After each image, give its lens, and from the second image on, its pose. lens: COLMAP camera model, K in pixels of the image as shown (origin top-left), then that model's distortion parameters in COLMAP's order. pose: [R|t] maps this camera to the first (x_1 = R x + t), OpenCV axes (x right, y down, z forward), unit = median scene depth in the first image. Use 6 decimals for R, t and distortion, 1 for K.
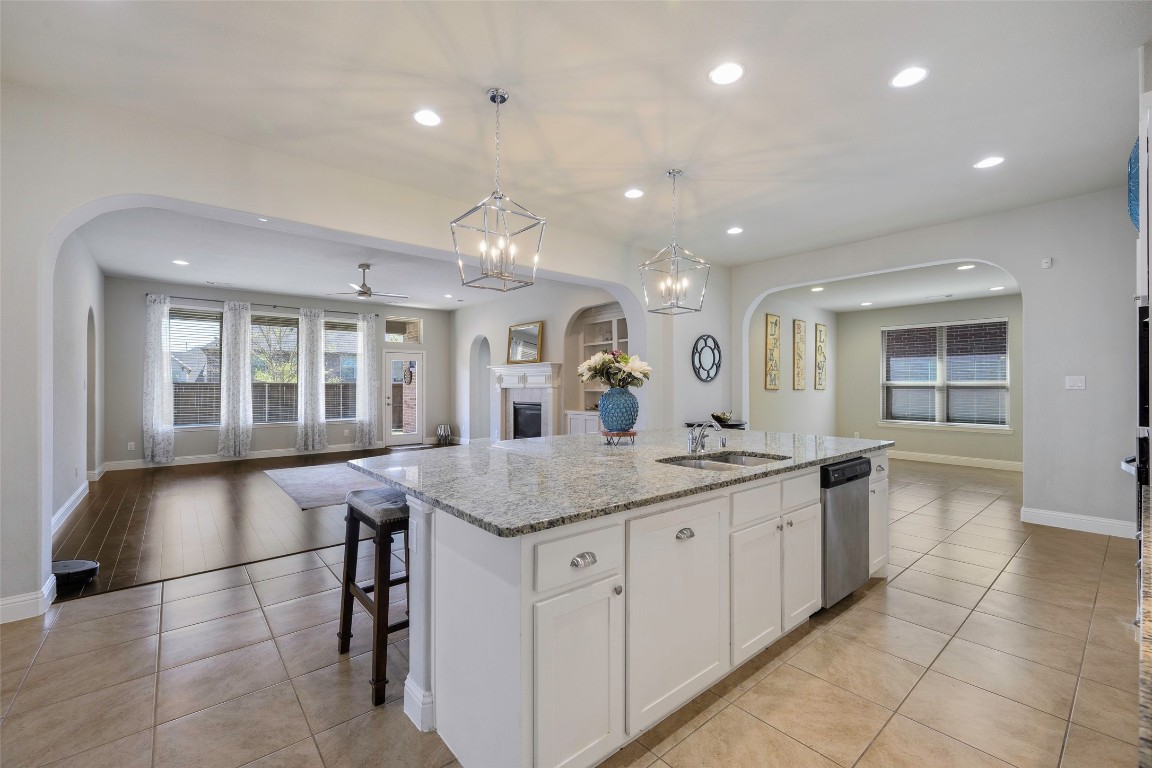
lens RADIAL K [[476.2, 0, 576.0], [0, 476.2, 384.0], [0, 0, 1]] dist [0.020250, -0.000333]
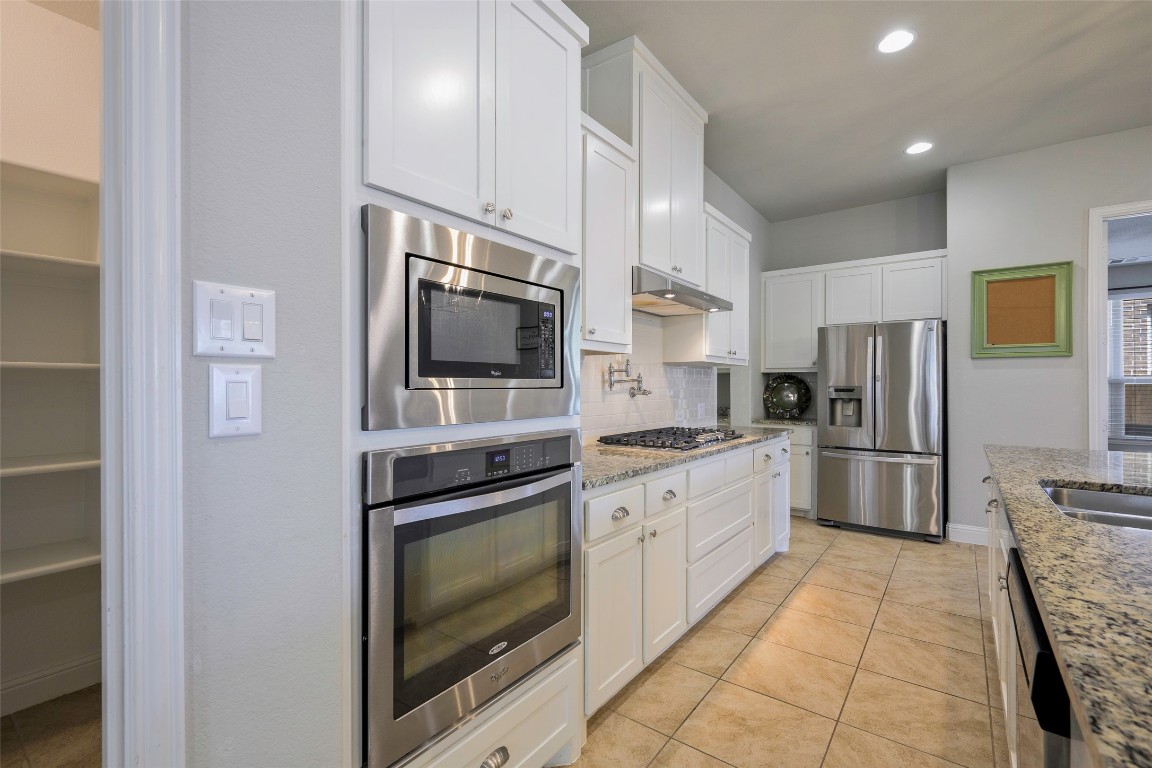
lens RADIAL K [[499.1, 0, 576.0], [0, 499.1, 384.0], [0, 0, 1]] dist [0.003011, 0.000281]
pose [[-0.977041, 0.000201, -0.213053, 0.341047], [0.001810, 0.999971, -0.007358, 0.010778], [0.213045, -0.007575, -0.977013, 0.462784]]
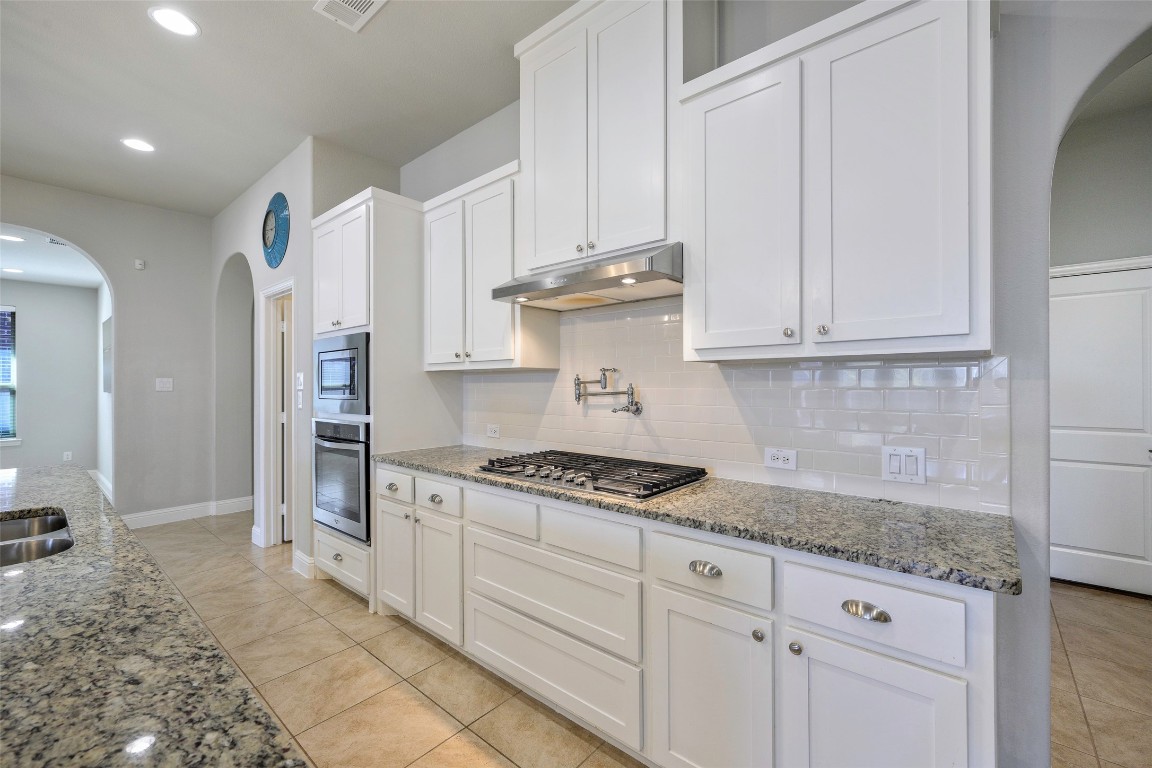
lens RADIAL K [[476.2, 0, 576.0], [0, 476.2, 384.0], [0, 0, 1]] dist [0.020250, -0.000333]
pose [[-0.157018, 0.004835, 0.987584, -0.087849], [0.000307, 0.999988, -0.004847, 0.000766], [-0.987596, -0.000458, -0.157018, 0.154864]]
